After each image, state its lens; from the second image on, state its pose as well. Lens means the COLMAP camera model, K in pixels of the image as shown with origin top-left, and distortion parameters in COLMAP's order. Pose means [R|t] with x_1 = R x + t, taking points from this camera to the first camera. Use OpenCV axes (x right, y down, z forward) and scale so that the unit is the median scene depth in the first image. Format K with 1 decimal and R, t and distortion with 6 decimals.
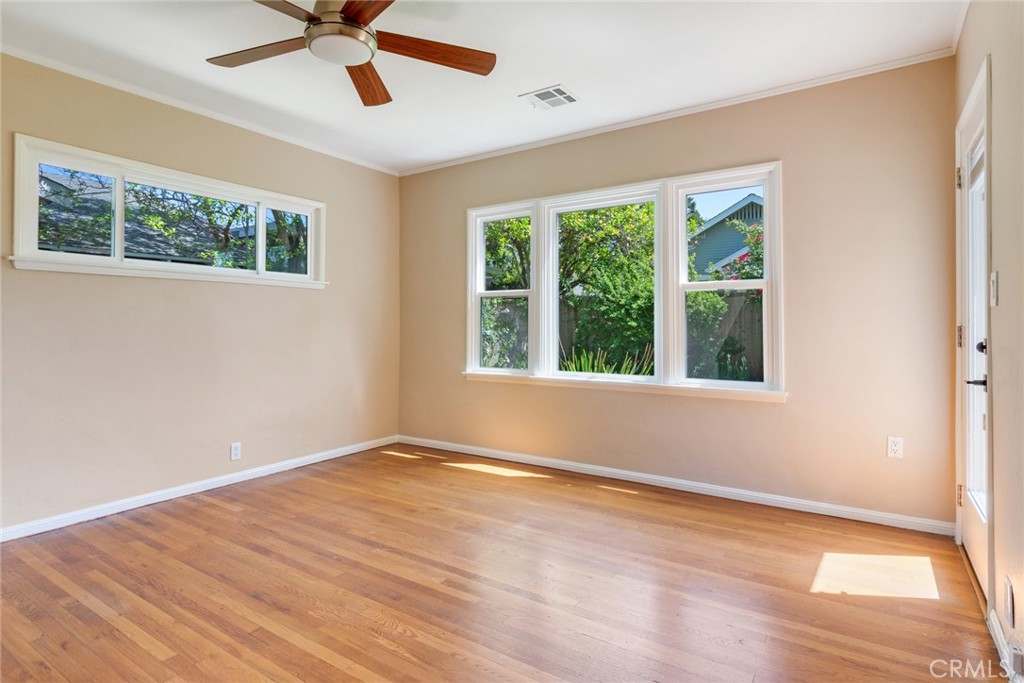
lens RADIAL K [[544.8, 0, 500.6], [0, 544.8, 327.4], [0, 0, 1]] dist [0.004197, -0.010091]
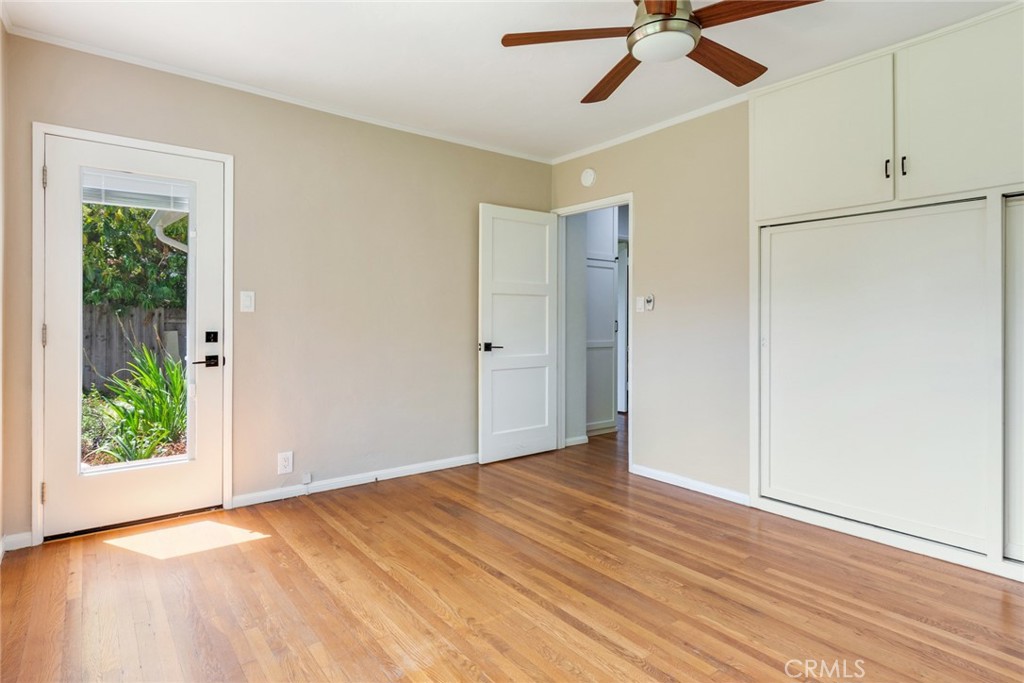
lens RADIAL K [[544.8, 0, 500.6], [0, 544.8, 327.4], [0, 0, 1]] dist [0.004197, -0.010091]
pose [[-0.949541, -0.006189, 0.313583, -0.328528], [-0.000713, 0.999845, 0.017575, -0.017407], [-0.313644, 0.016465, -0.949398, 2.056550]]
